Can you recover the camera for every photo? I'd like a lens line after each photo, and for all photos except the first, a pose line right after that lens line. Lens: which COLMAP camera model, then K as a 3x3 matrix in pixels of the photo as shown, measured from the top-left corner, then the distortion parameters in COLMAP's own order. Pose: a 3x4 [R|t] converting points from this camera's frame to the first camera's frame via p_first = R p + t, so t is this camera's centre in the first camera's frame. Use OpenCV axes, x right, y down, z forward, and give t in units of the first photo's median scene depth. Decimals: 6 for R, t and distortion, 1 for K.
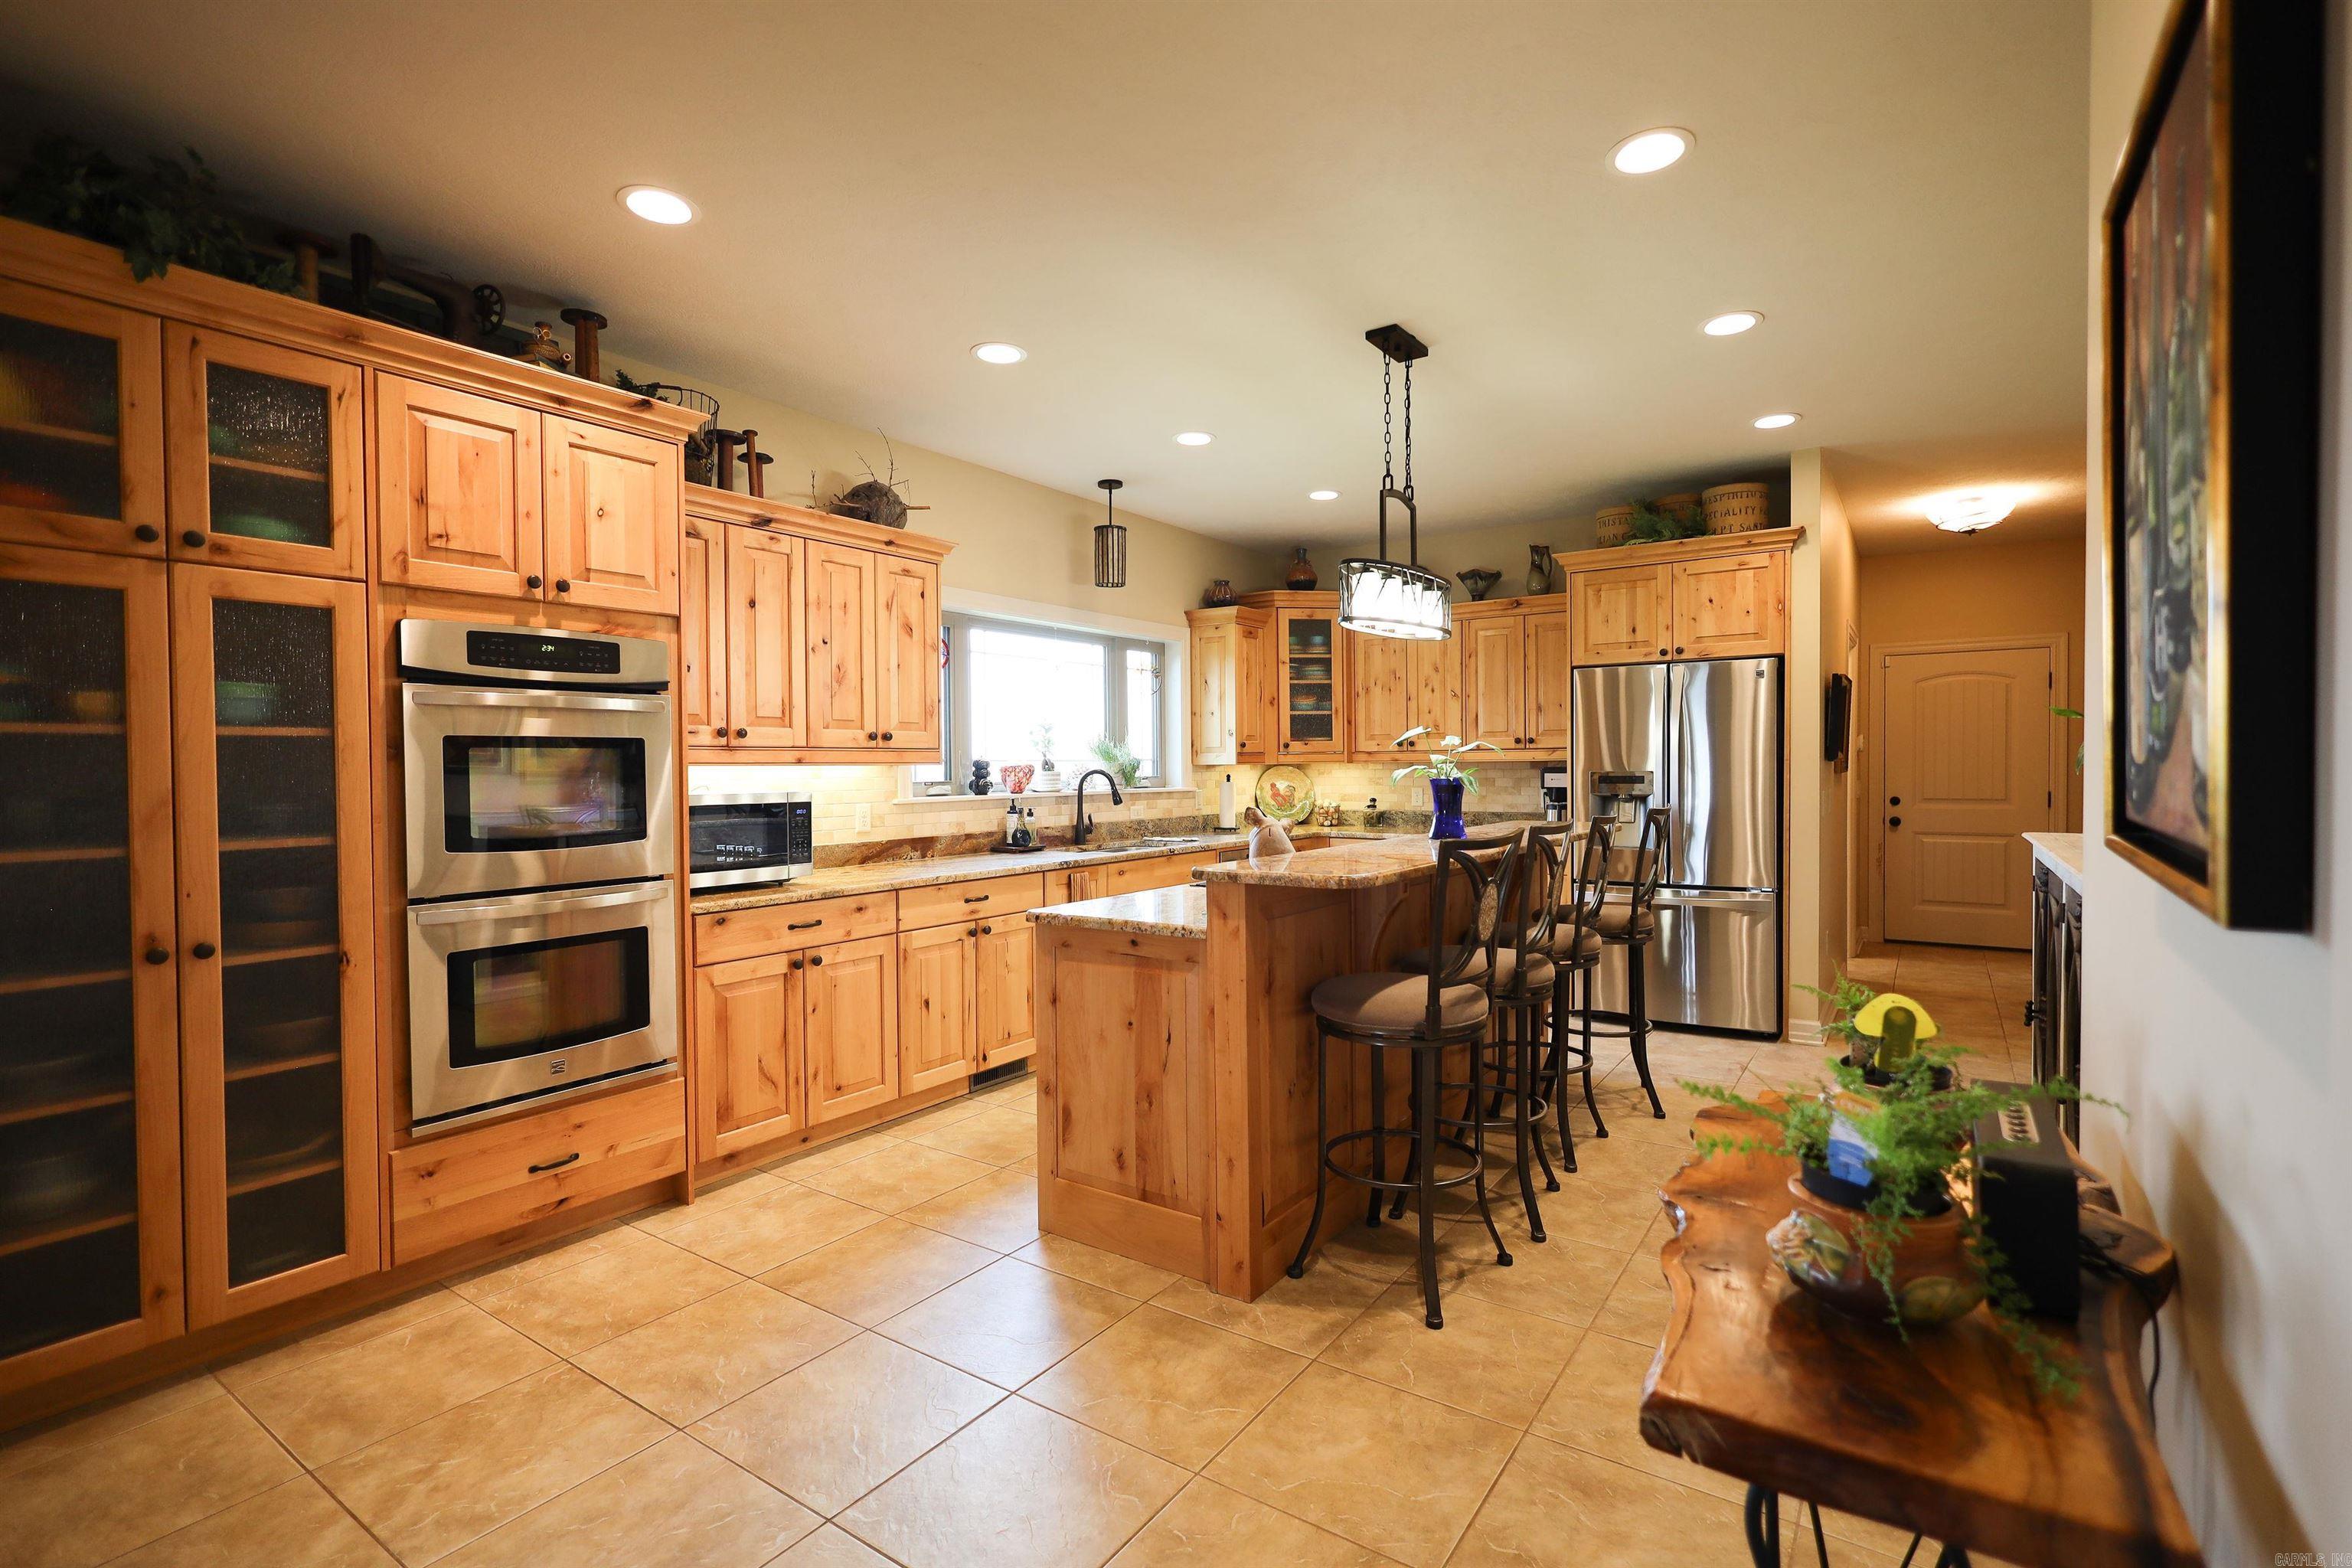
lens RADIAL K [[1082.7, 0, 1176.0], [0, 1082.7, 784.0], [0, 0, 1]] dist [-0.011202, -0.000041]
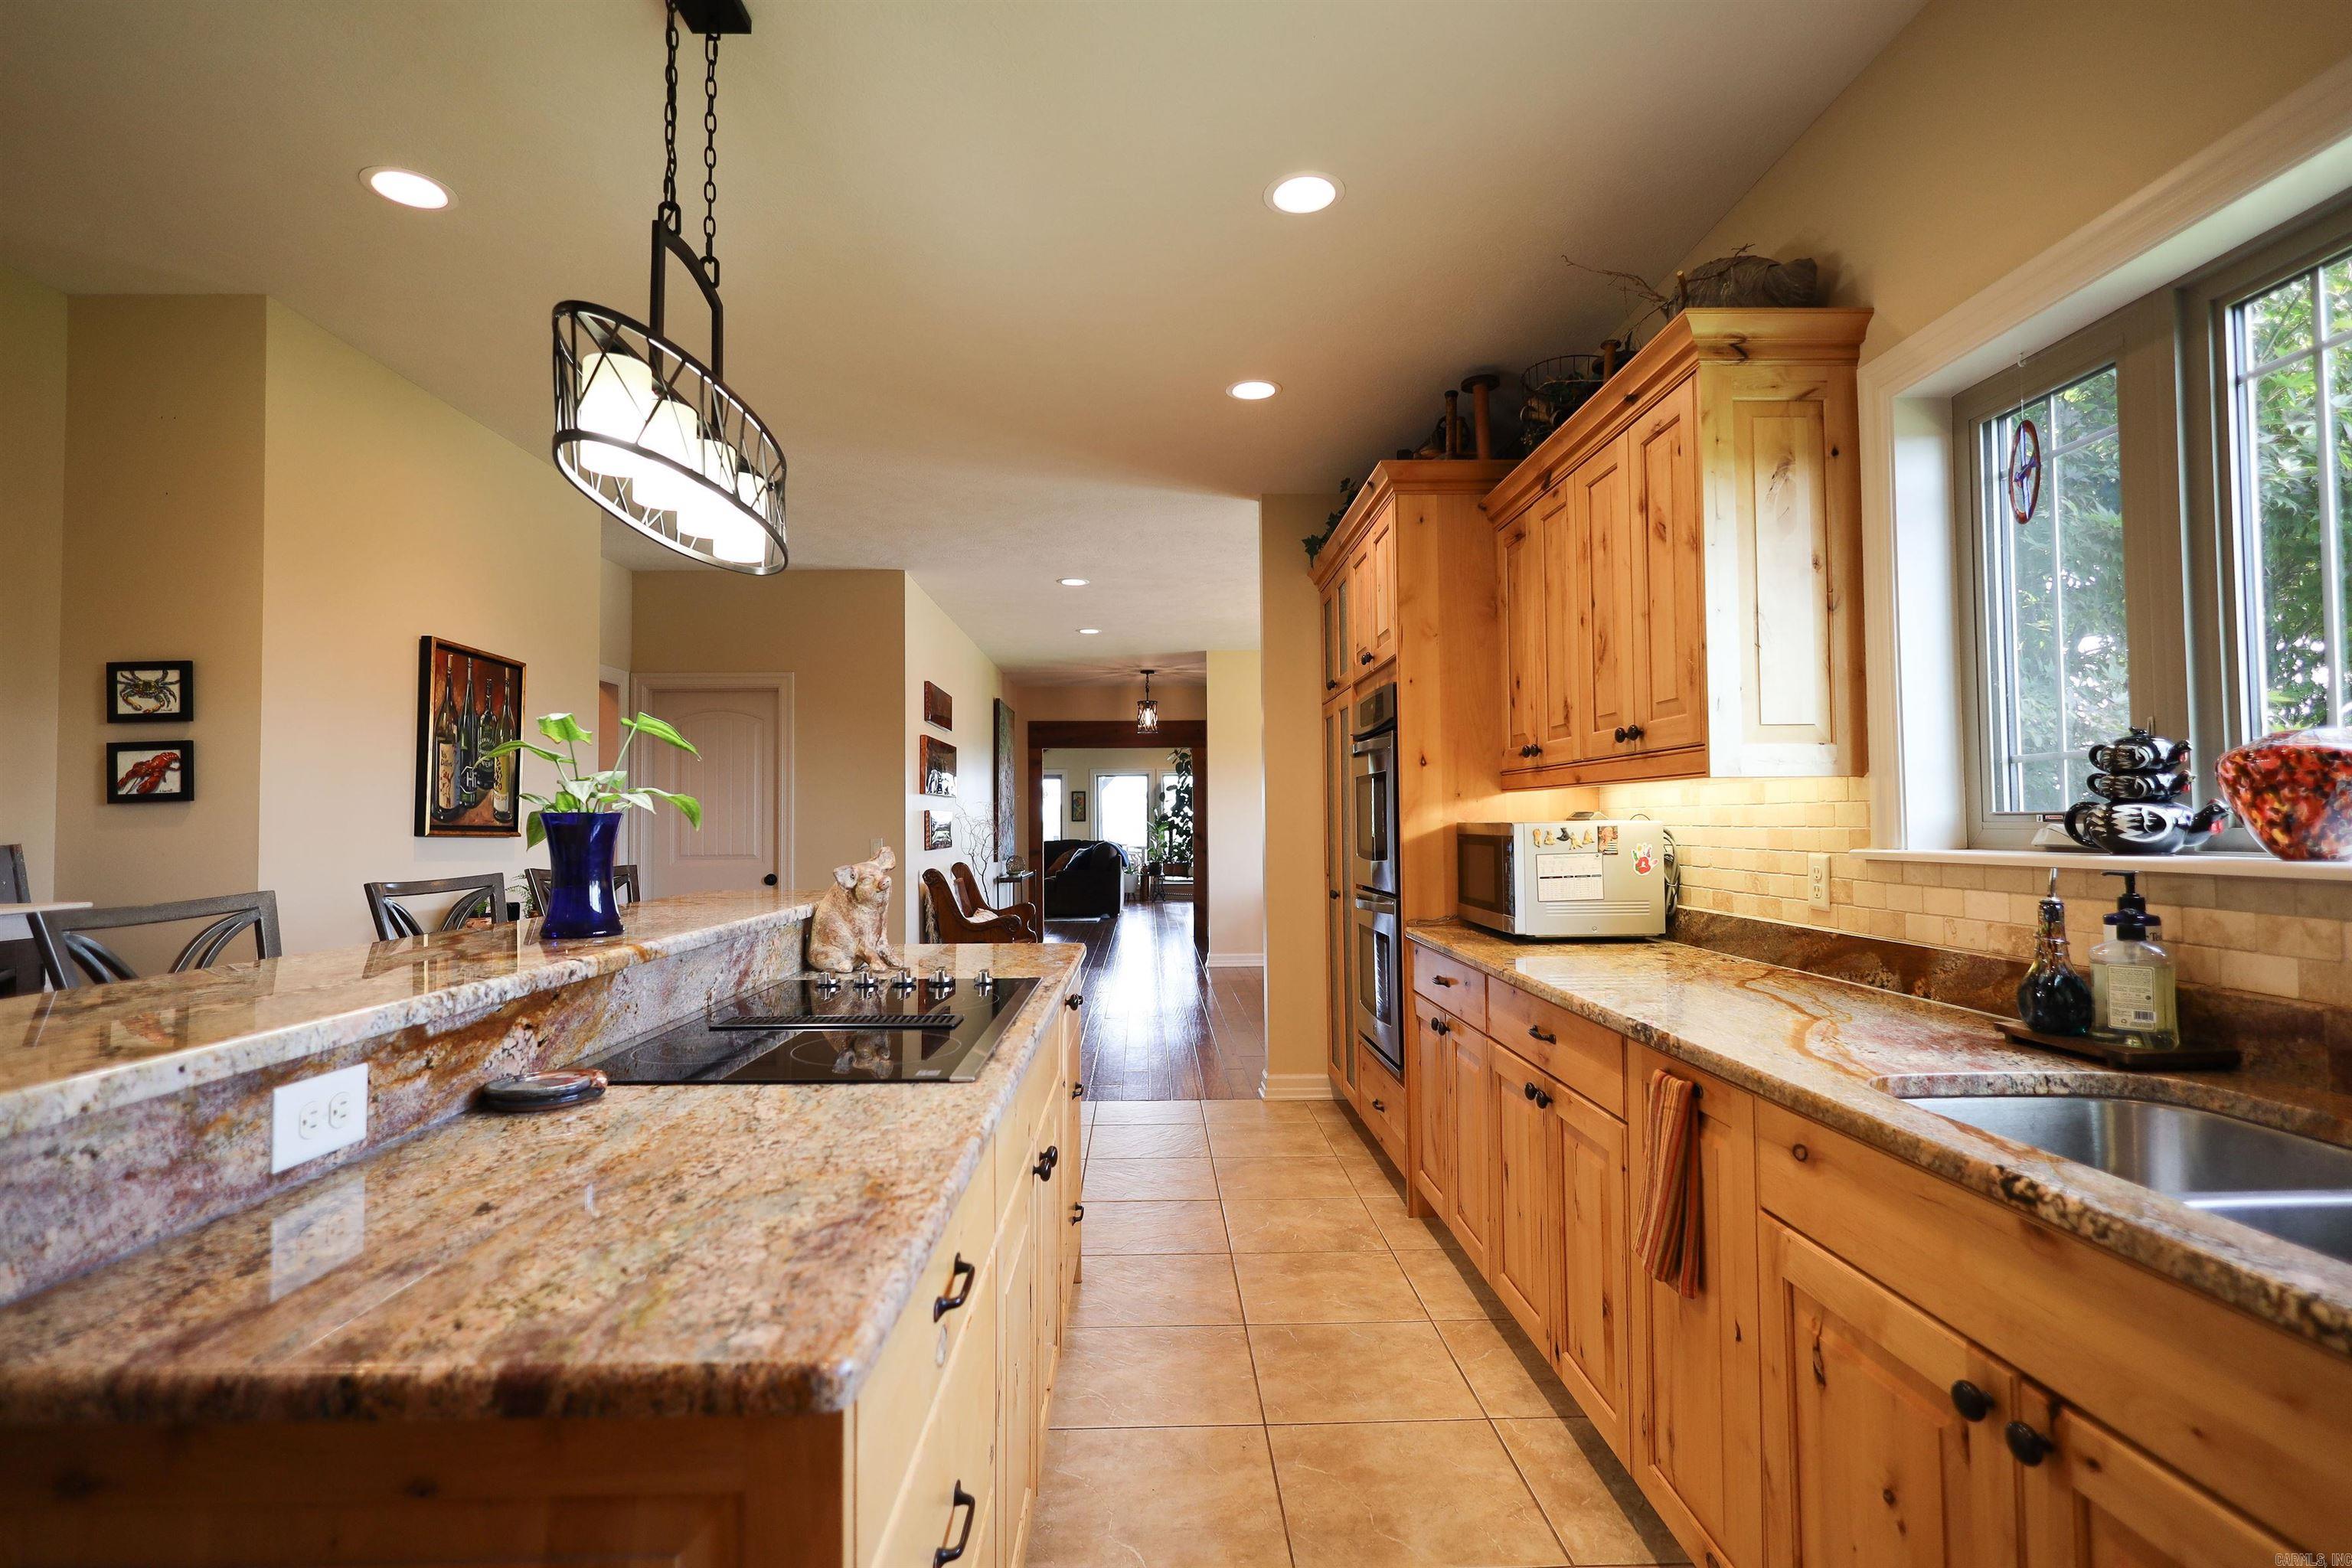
lens RADIAL K [[1136.5, 0, 1176.0], [0, 1136.5, 784.0], [0, 0, 1]] dist [0.001690, -0.000327]
pose [[-0.802607, -0.004559, -0.596491, 0.295728], [0.004765, 0.999890, -0.014054, -0.009258], [0.596489, -0.014122, -0.802497, 1.350326]]
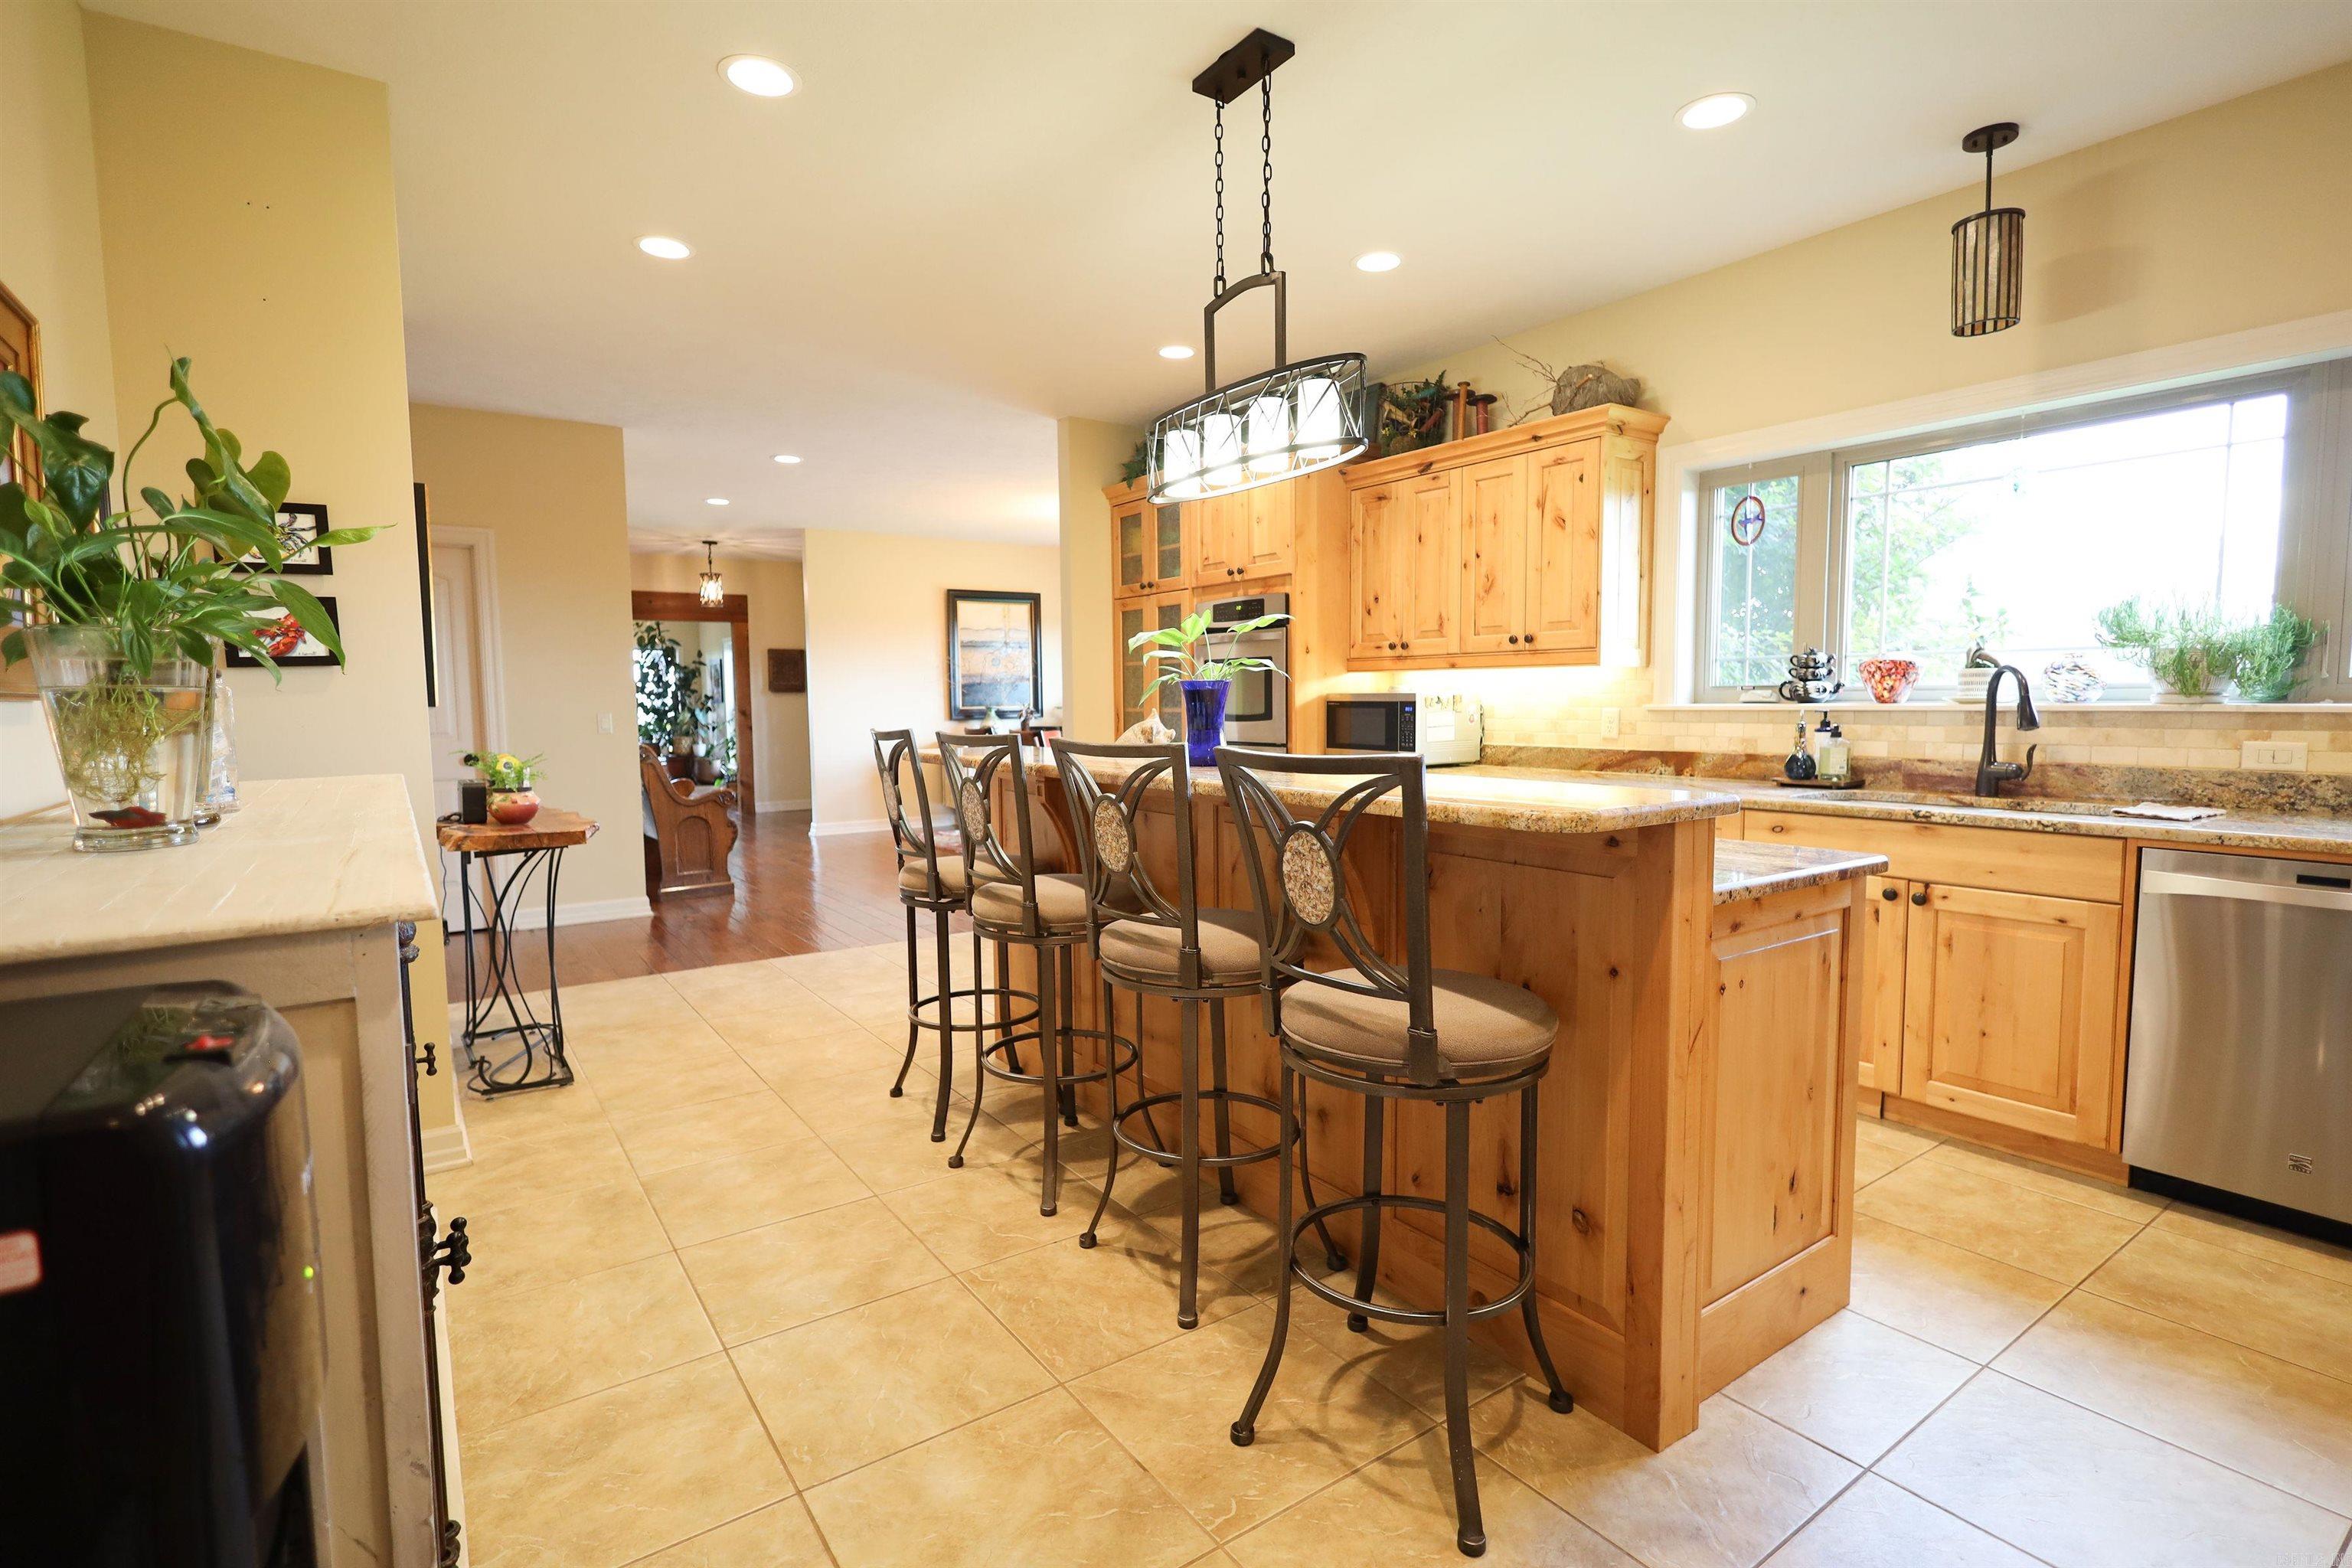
lens RADIAL K [[1111.1, 0, 1176.0], [0, 1111.1, 784.0], [0, 0, 1]] dist [-0.012226, -0.000016]
pose [[-0.339279, 0.086532, -0.936697, 0.811523], [-0.004375, 0.995604, 0.093559, -0.005164], [0.940676, 0.035841, -0.337409, 1.049852]]
